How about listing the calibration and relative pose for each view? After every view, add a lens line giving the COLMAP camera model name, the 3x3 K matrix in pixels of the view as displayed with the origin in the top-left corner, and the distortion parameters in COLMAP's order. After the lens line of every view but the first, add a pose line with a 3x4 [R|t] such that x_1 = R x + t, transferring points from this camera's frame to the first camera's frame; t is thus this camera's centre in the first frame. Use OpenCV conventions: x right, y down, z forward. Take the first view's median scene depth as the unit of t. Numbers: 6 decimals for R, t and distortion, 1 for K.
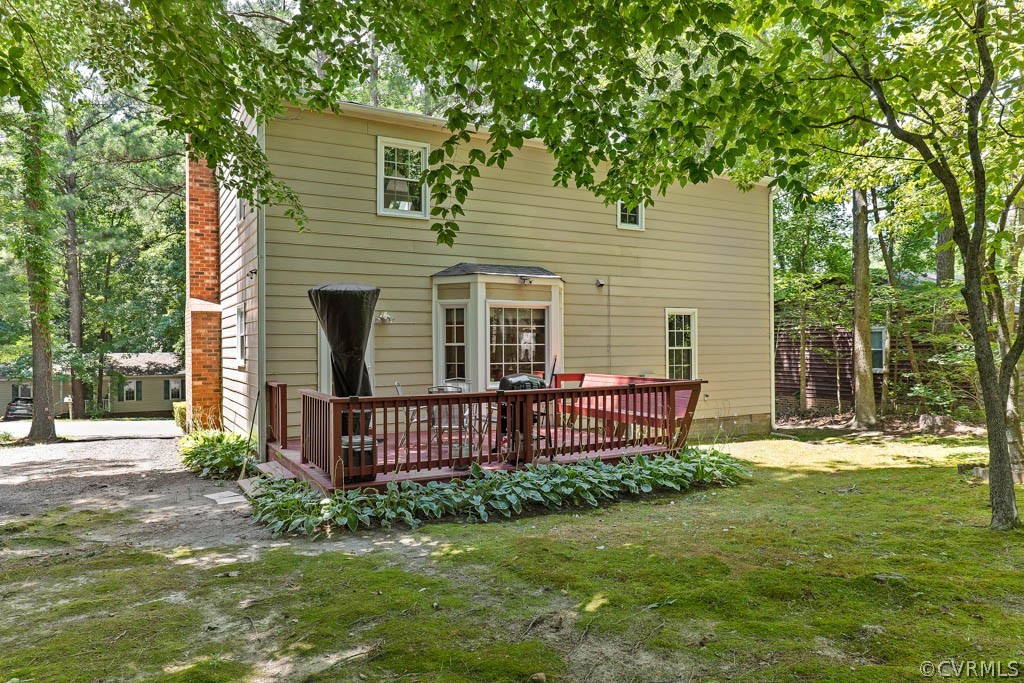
lens RADIAL K [[665.1, 0, 512.9], [0, 665.1, 336.9], [0, 0, 1]] dist [0.000996, 0.000554]
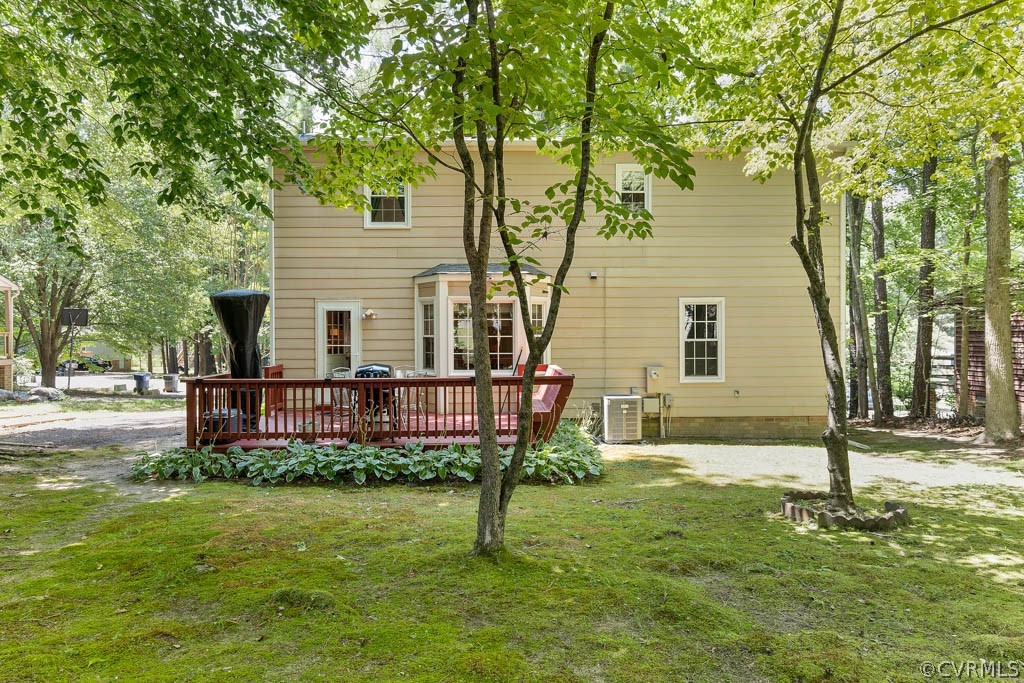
lens RADIAL K [[603.5, 0, 510.0], [0, 603.5, 337.6], [0, 0, 1]] dist [0.003909, 0.000248]
pose [[0.875508, 0.009823, -0.483103, 0.497537], [0.003983, 0.999613, 0.027544, -0.012821], [0.483187, -0.026039, 0.875130, 0.141019]]
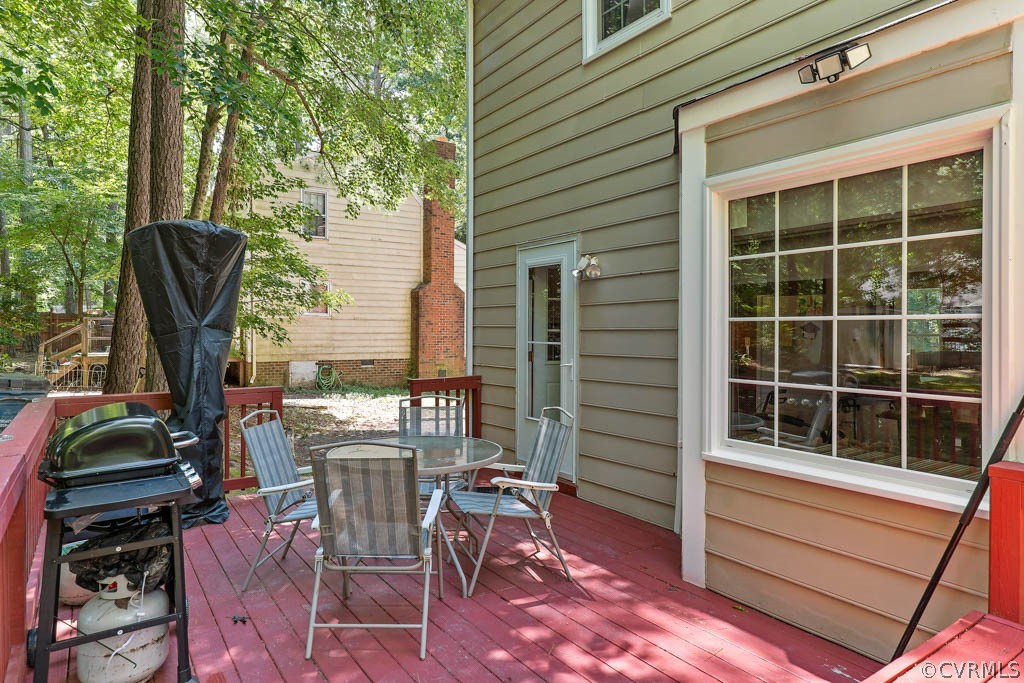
lens RADIAL K [[603.5, 0, 510.7], [0, 603.5, 336.2], [0, 0, 1]] dist [0.003909, 0.000248]
pose [[0.067703, 0.019354, -0.997518, 0.223451], [0.009727, 0.999752, 0.020057, 0.011556], [0.997658, -0.011061, 0.067498, 0.806408]]
